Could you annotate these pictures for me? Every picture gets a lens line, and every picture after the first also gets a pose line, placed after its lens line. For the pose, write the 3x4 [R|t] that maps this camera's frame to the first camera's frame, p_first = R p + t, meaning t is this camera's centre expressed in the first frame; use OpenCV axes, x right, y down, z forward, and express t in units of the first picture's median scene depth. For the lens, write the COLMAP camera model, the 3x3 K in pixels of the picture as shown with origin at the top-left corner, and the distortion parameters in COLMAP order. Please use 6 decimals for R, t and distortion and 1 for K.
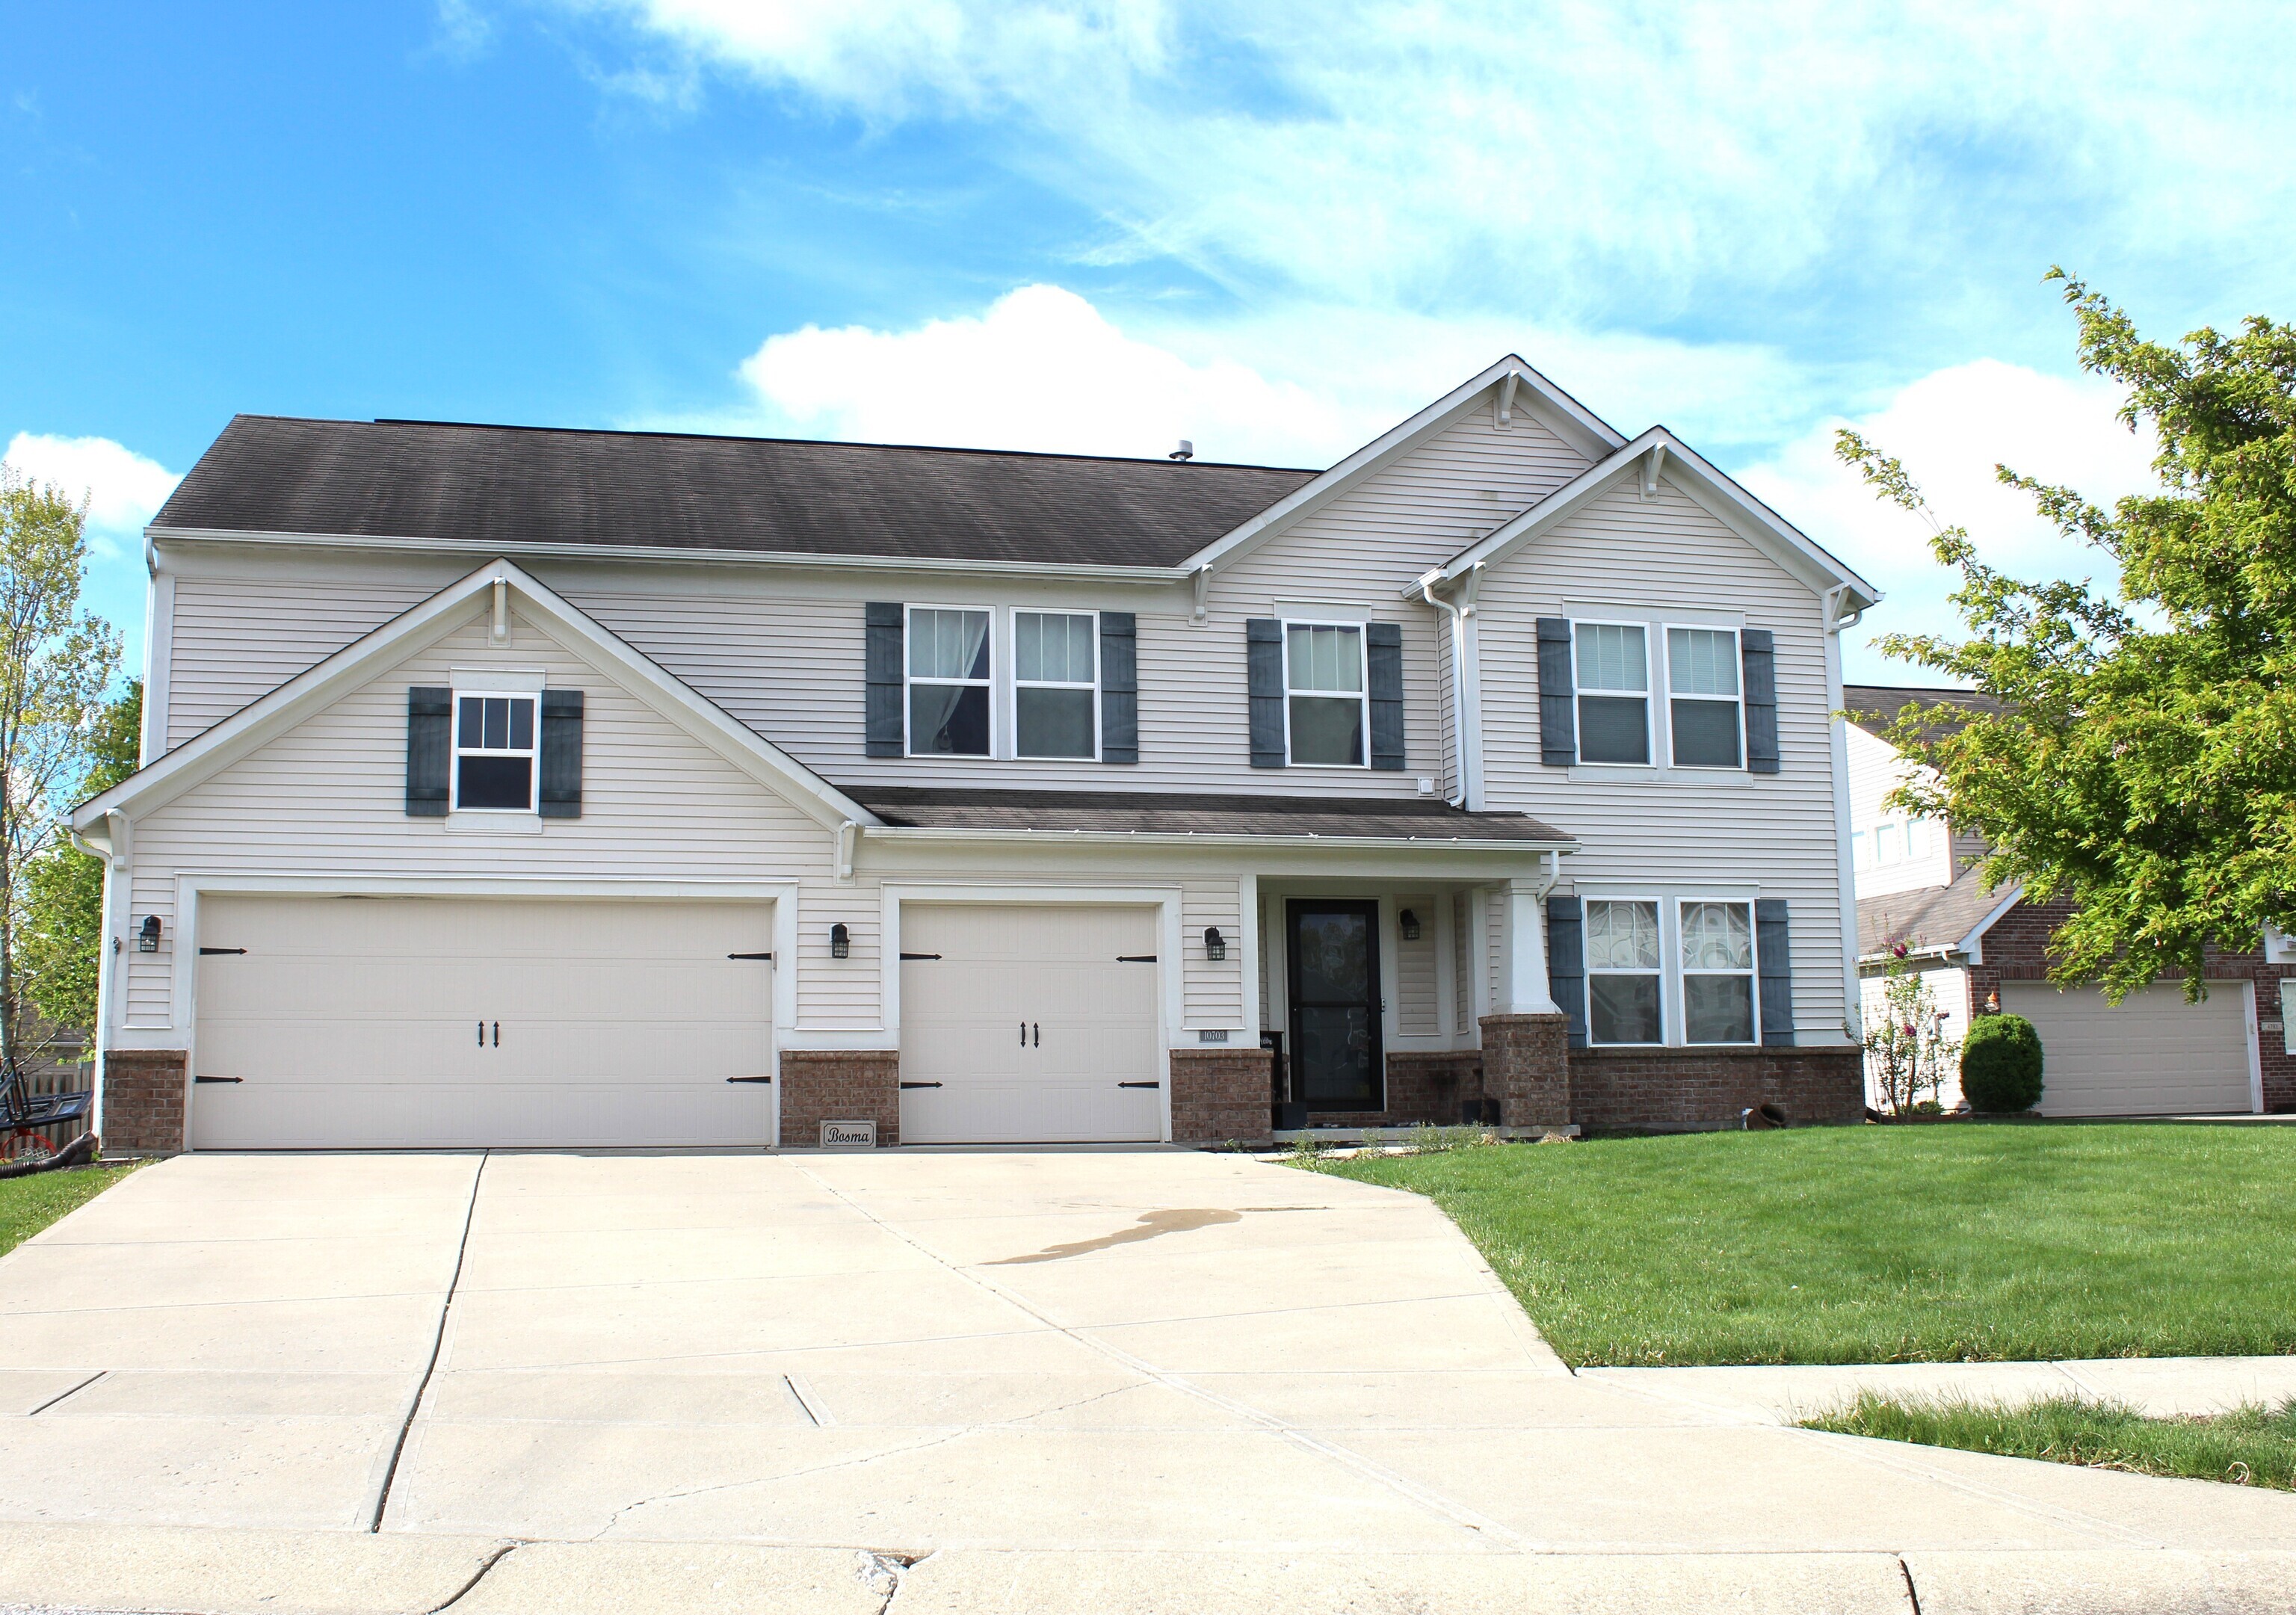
lens RADIAL K [[2300.5, 0, 1148.0], [0, 2300.5, 807.5], [0, 0, 1]] dist [-0.136779, 0.184111]
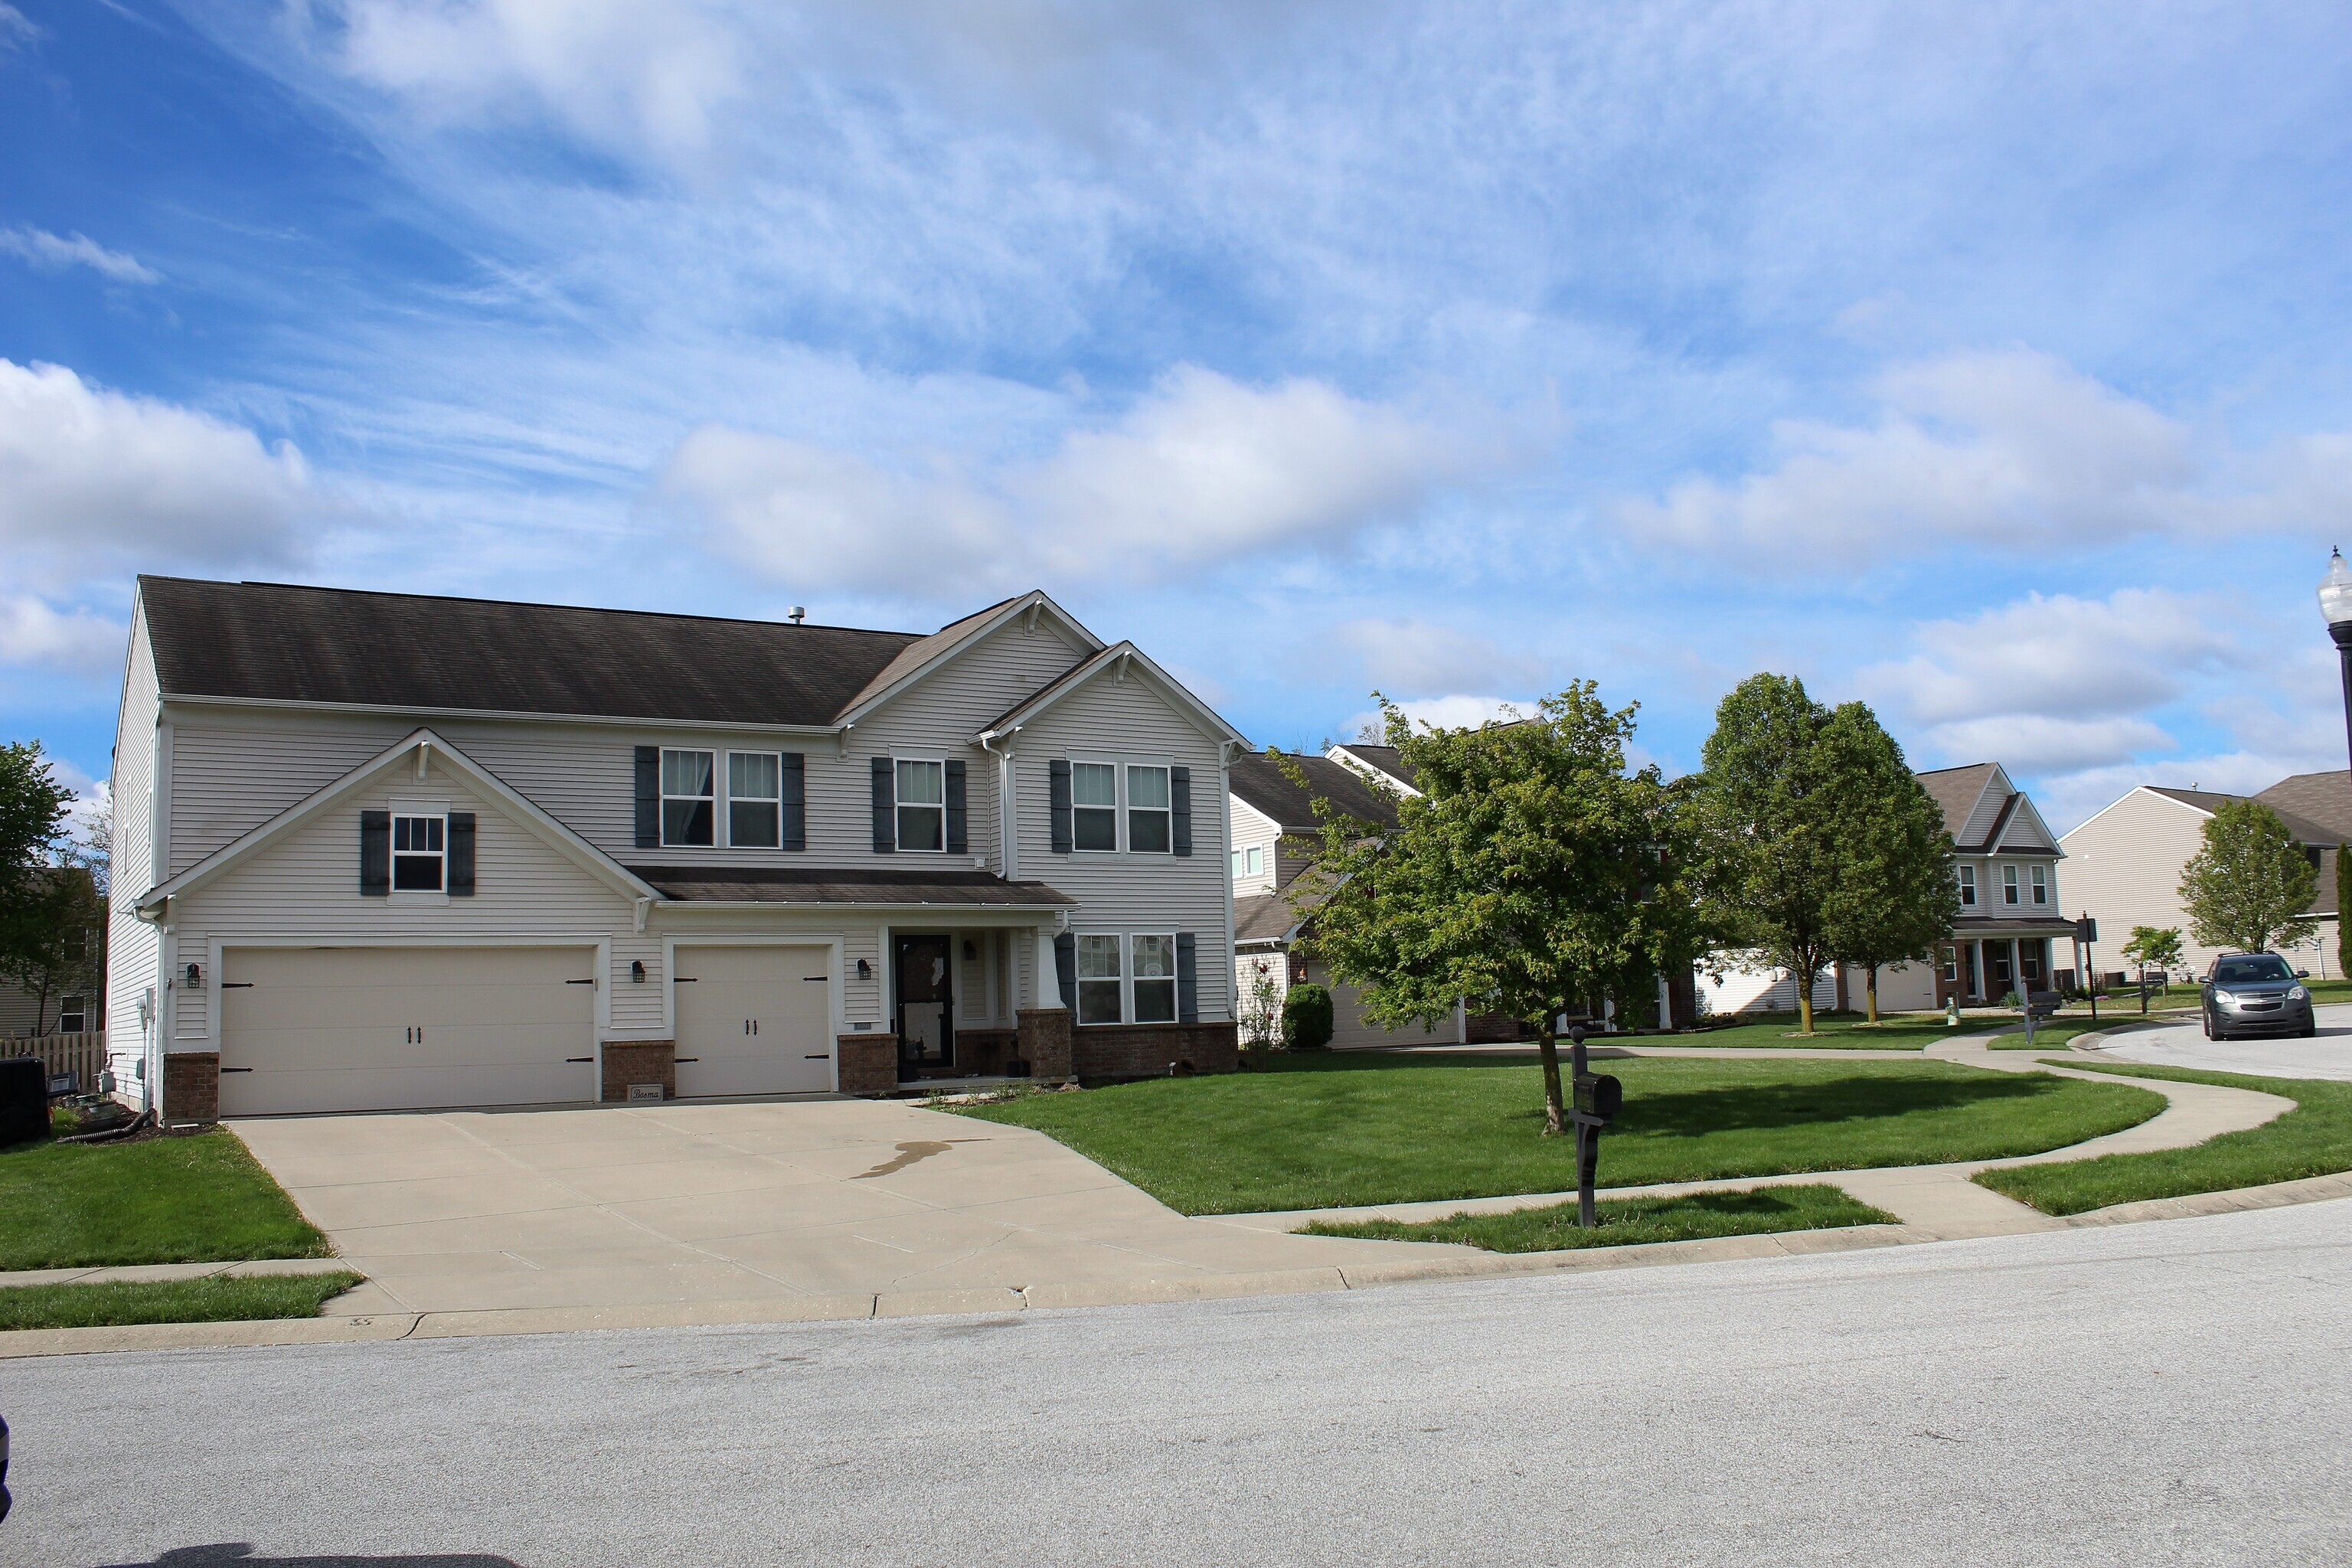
lens RADIAL K [[1956.0, 0, 1193.2], [0, 1956.0, 761.2], [0, 0, 1]] dist [-0.135962, 0.131226]
pose [[0.950935, 0.023729, 0.308479, -0.166967], [-0.025003, 0.999687, 0.000178, -0.088513], [-0.308379, -0.007882, 0.951231, -0.358204]]
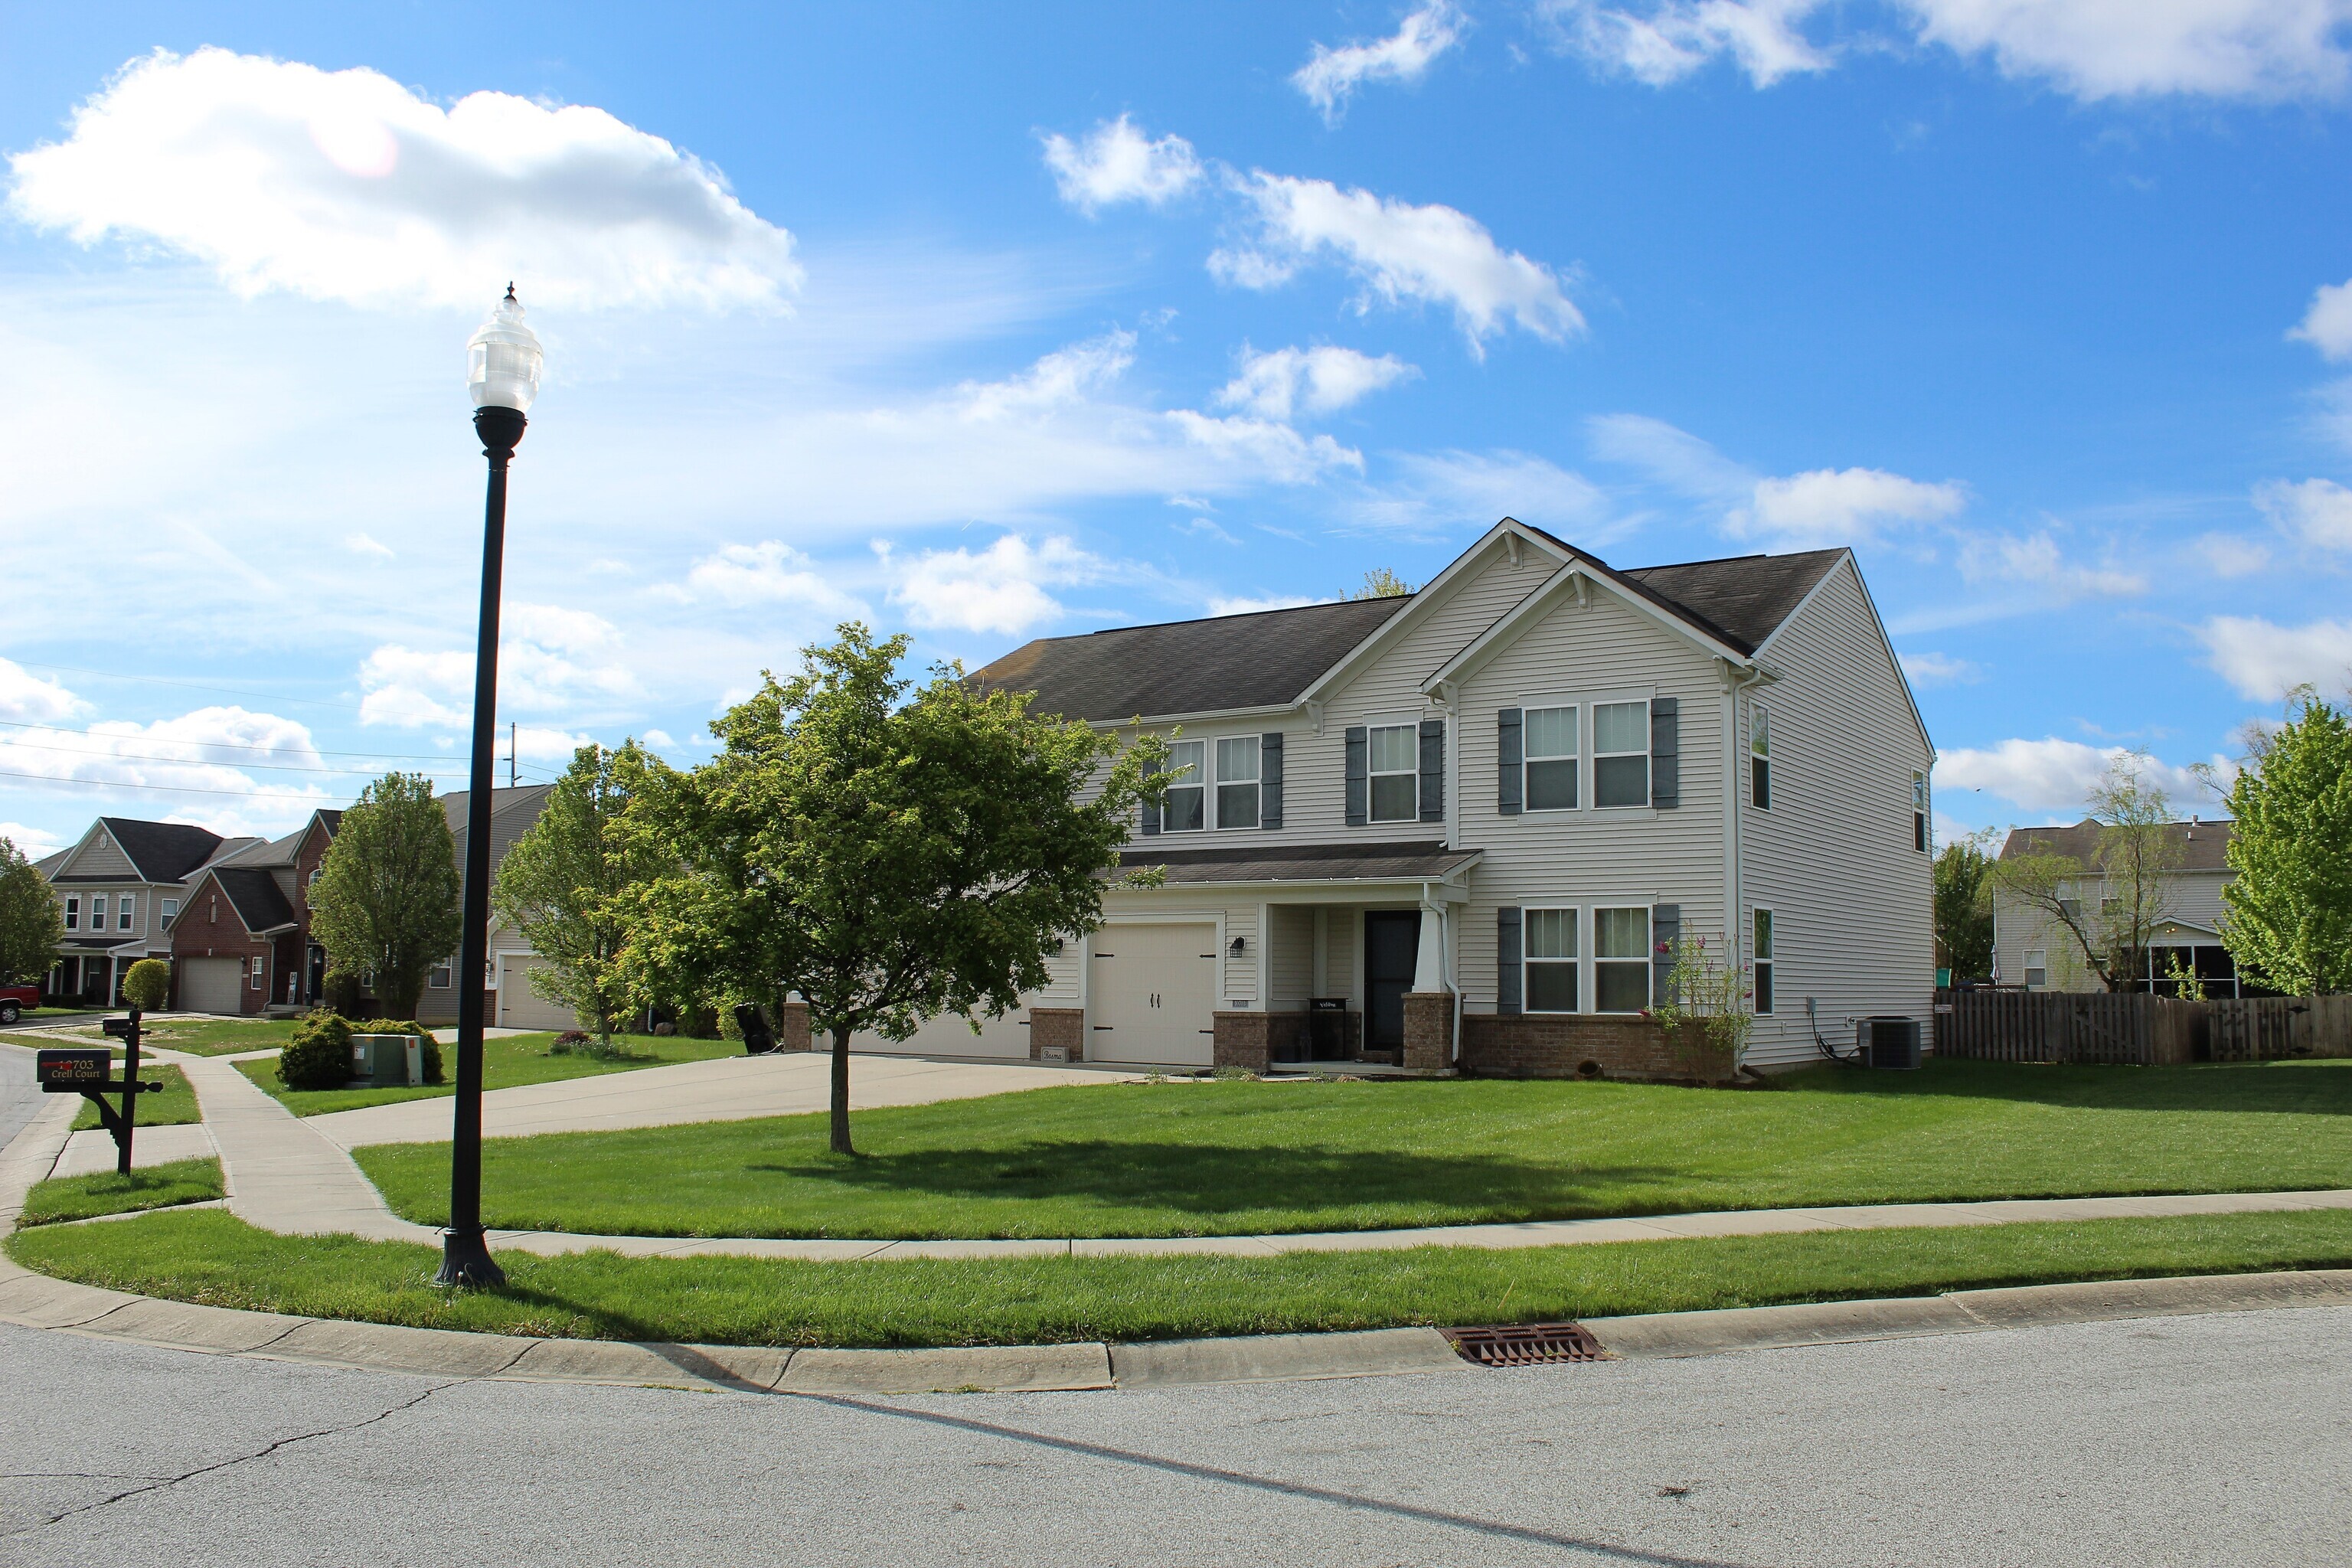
lens RADIAL K [[1956.0, 0, 1193.2], [0, 1956.0, 761.2], [0, 0, 1]] dist [-0.135962, 0.131226]
pose [[0.661931, -0.066243, -0.746632, 0.986513], [0.083603, 0.996397, -0.014284, -0.051914], [0.744888, -0.052965, 0.665084, 0.055777]]
